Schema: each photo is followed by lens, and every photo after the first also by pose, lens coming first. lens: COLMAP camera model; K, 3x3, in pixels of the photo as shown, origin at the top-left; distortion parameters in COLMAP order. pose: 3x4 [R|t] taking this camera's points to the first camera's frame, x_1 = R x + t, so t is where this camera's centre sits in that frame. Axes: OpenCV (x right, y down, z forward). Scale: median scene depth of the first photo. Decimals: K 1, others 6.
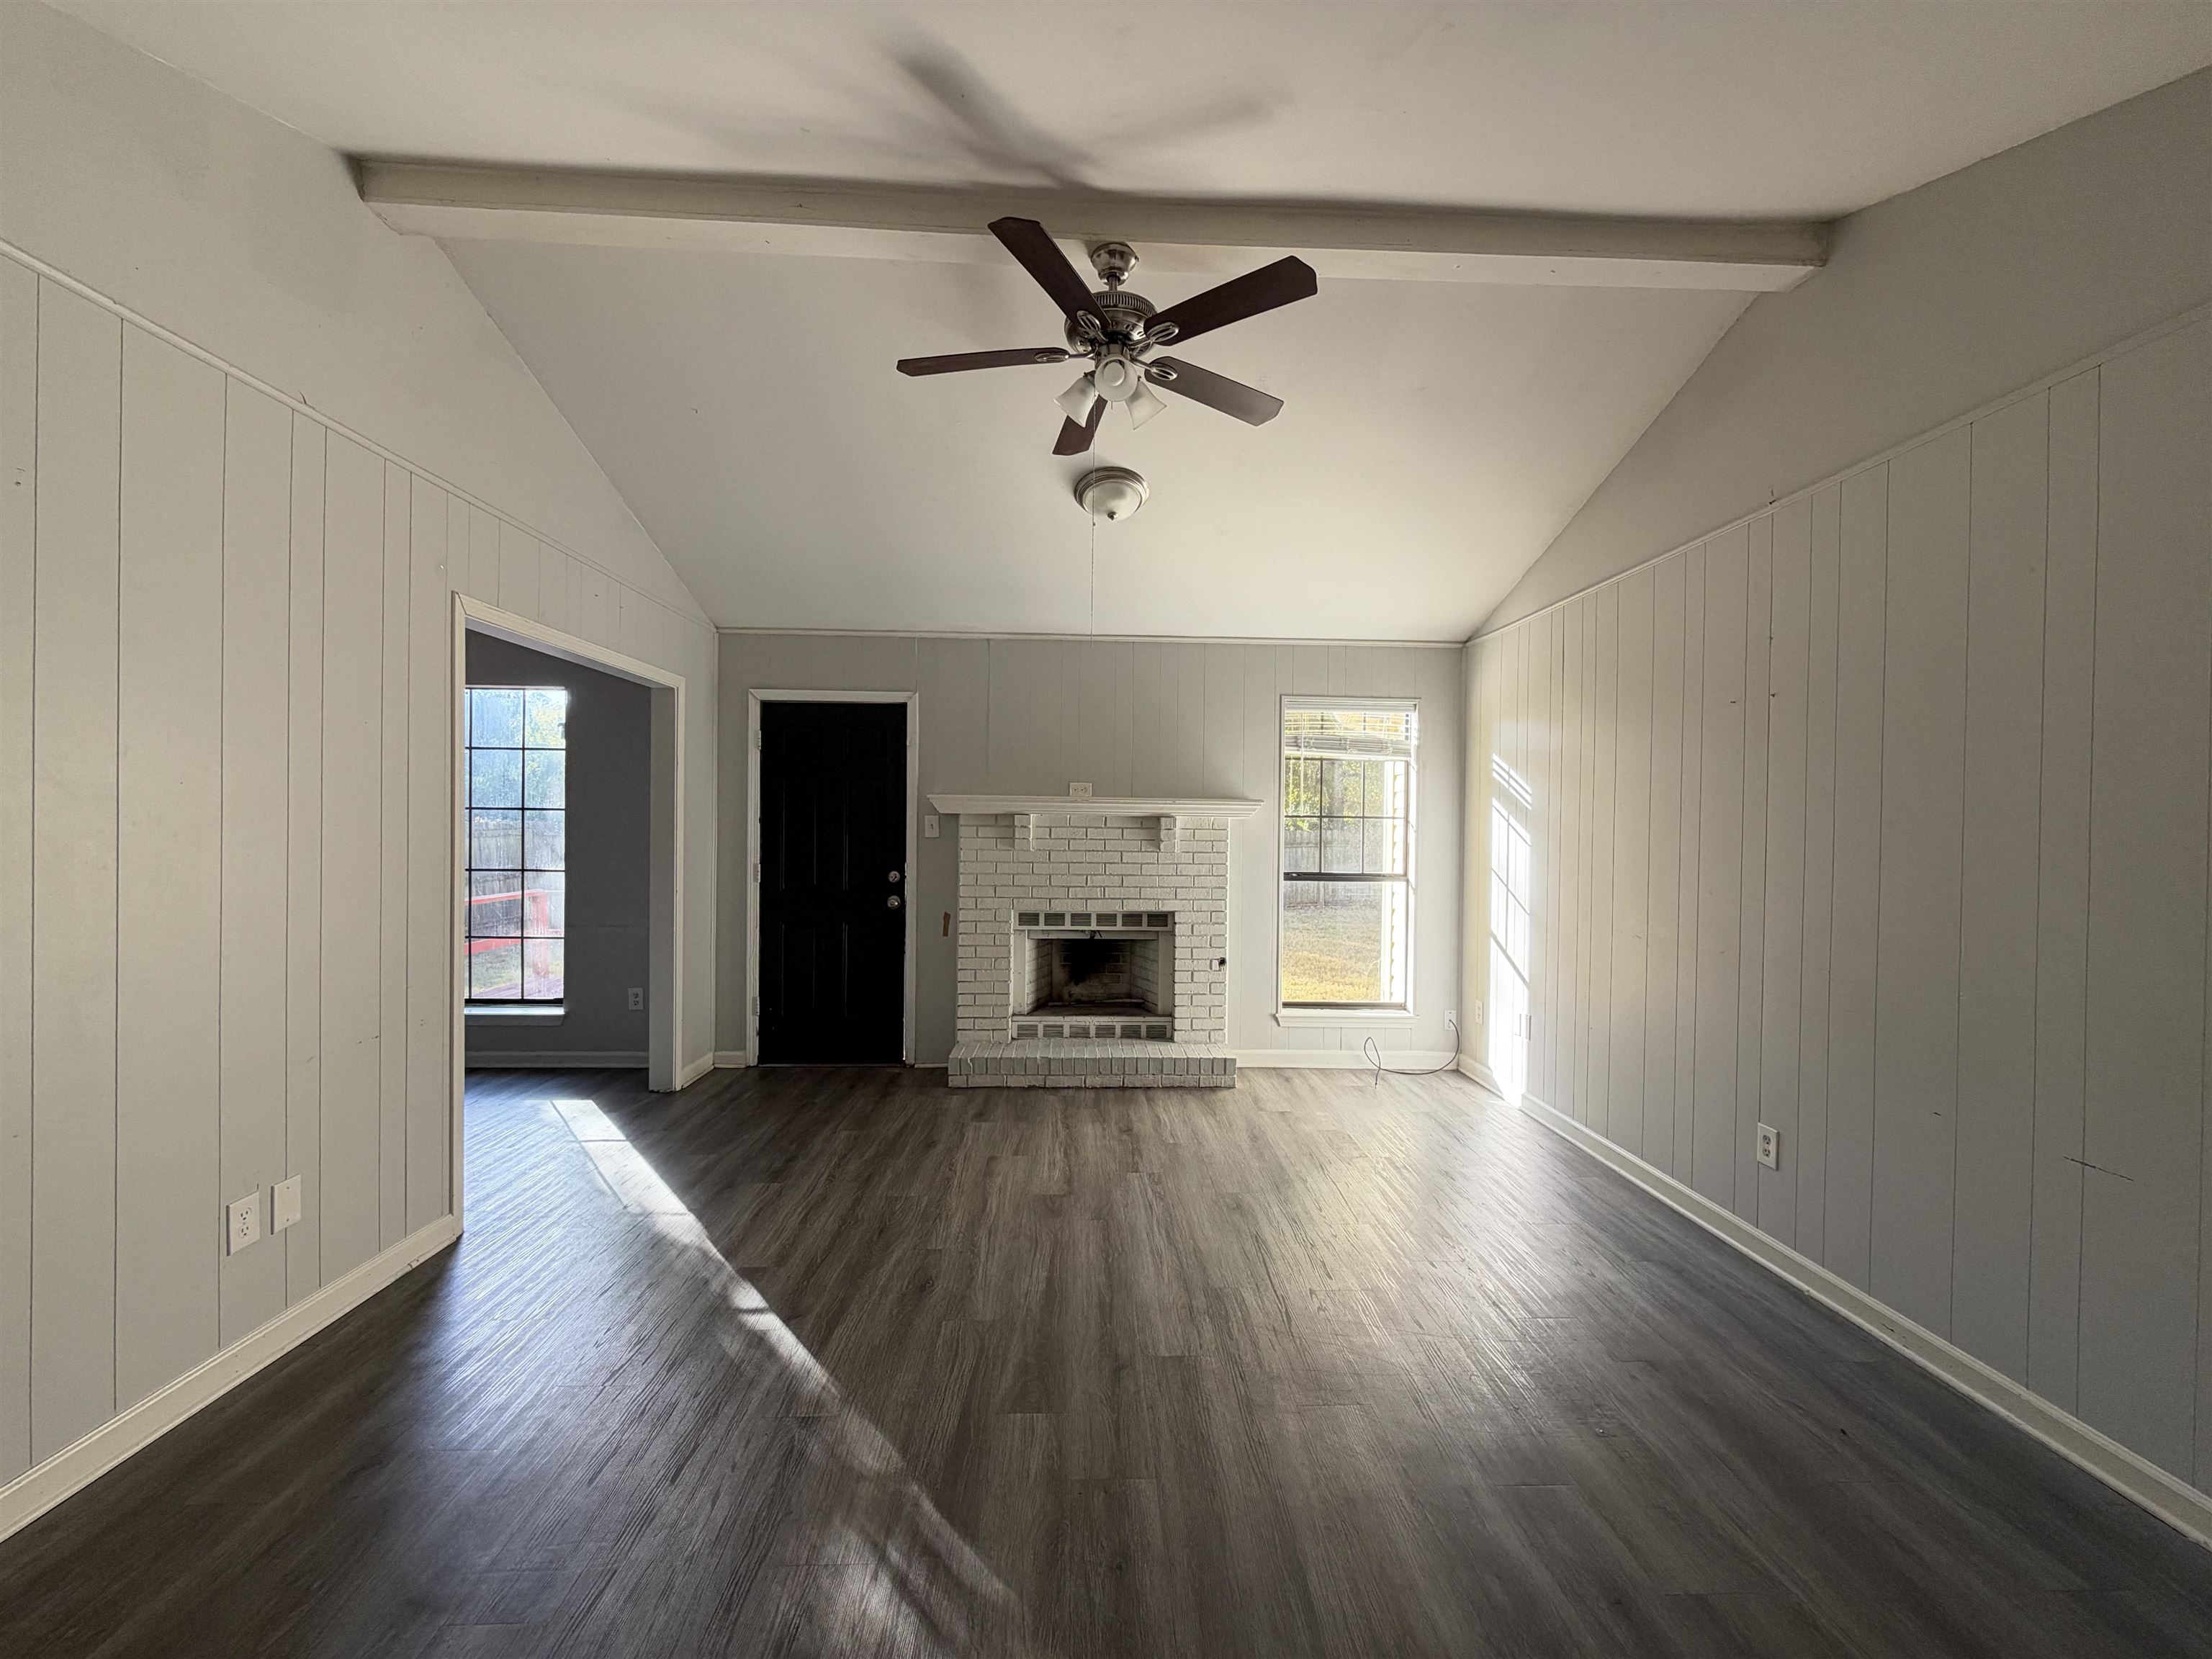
lens RADIAL K [[883.9, 0, 1111.5], [0, 883.9, 826.0], [0, 0, 1]] dist [-0.000500, -0.000303]
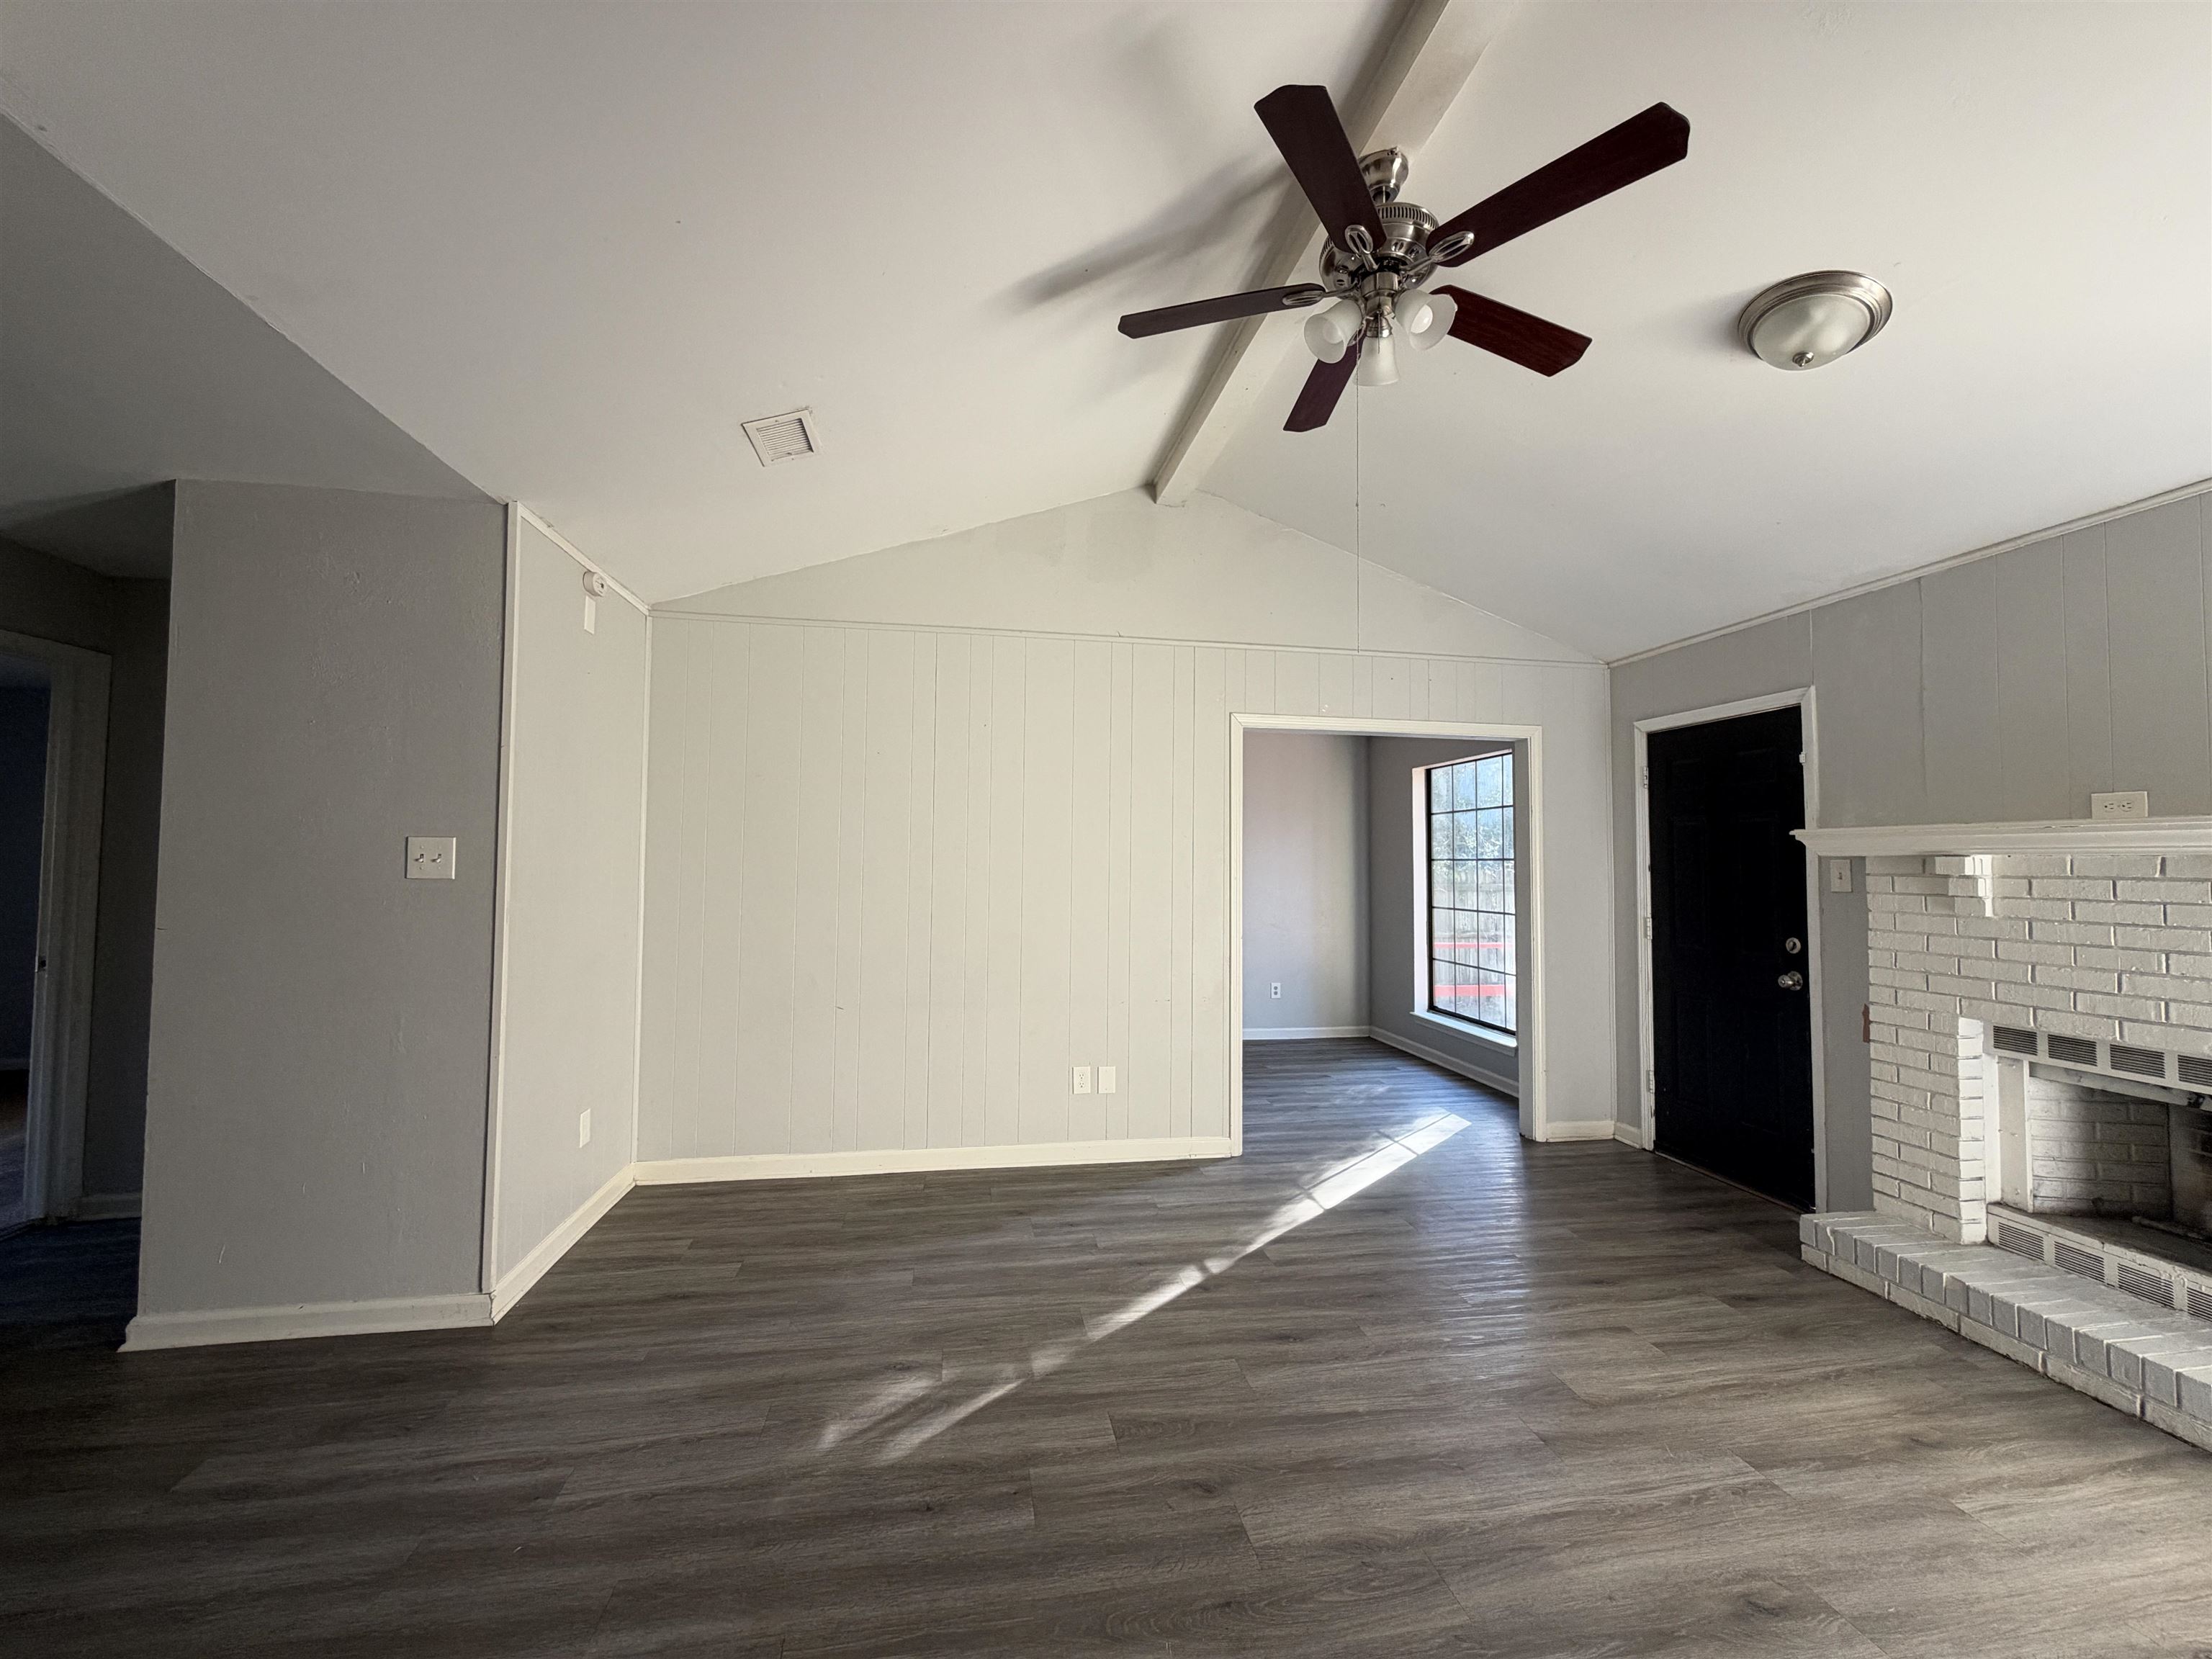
lens RADIAL K [[883.9, 0, 1110.6], [0, 883.9, 829.0], [0, 0, 1]] dist [-0.000500, -0.000303]
pose [[0.135639, -0.048357, -0.989578, 0.404757], [-0.009949, 0.998691, -0.050166, 0.004155], [0.990708, 0.016650, 0.134980, 0.354344]]
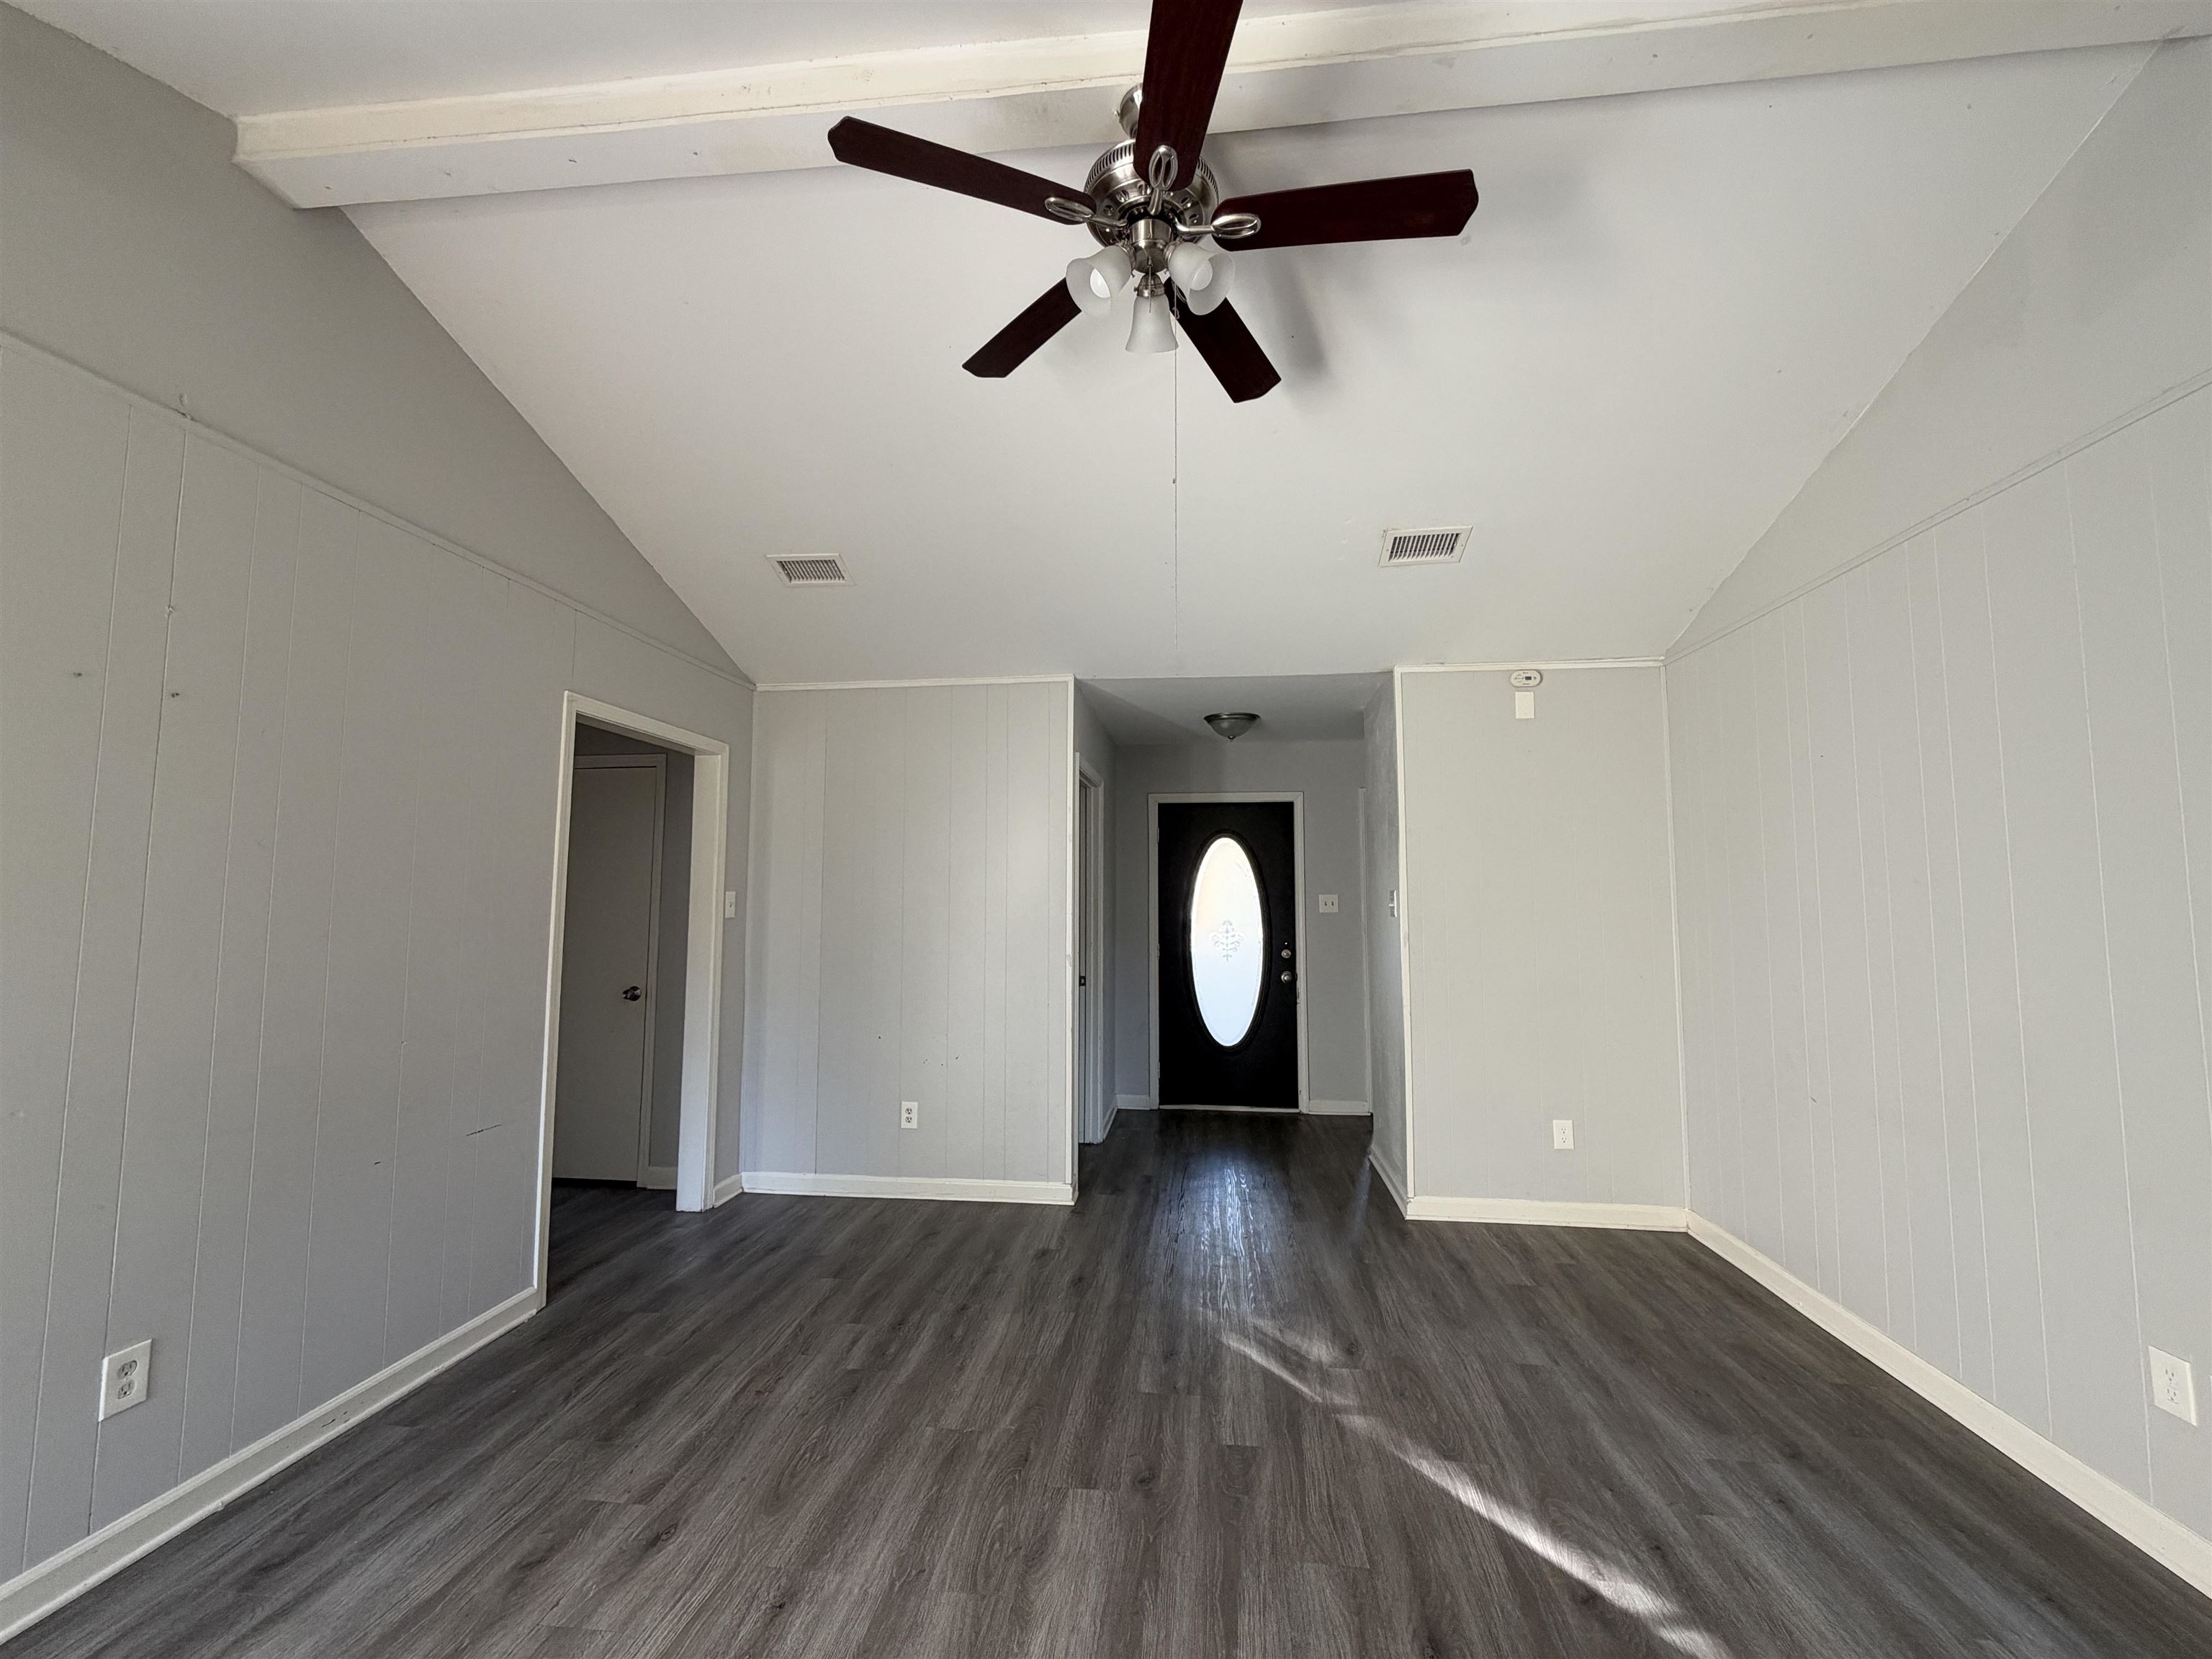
lens RADIAL K [[883.9, 0, 1112.0], [0, 883.9, 828.7], [0, 0, 1]] dist [-0.000500, -0.000303]
pose [[-0.988568, -0.003355, 0.150741, -0.042898], [-0.015442, 0.996748, -0.079087, -0.001361], [-0.149986, -0.080510, -0.985405, 0.904255]]
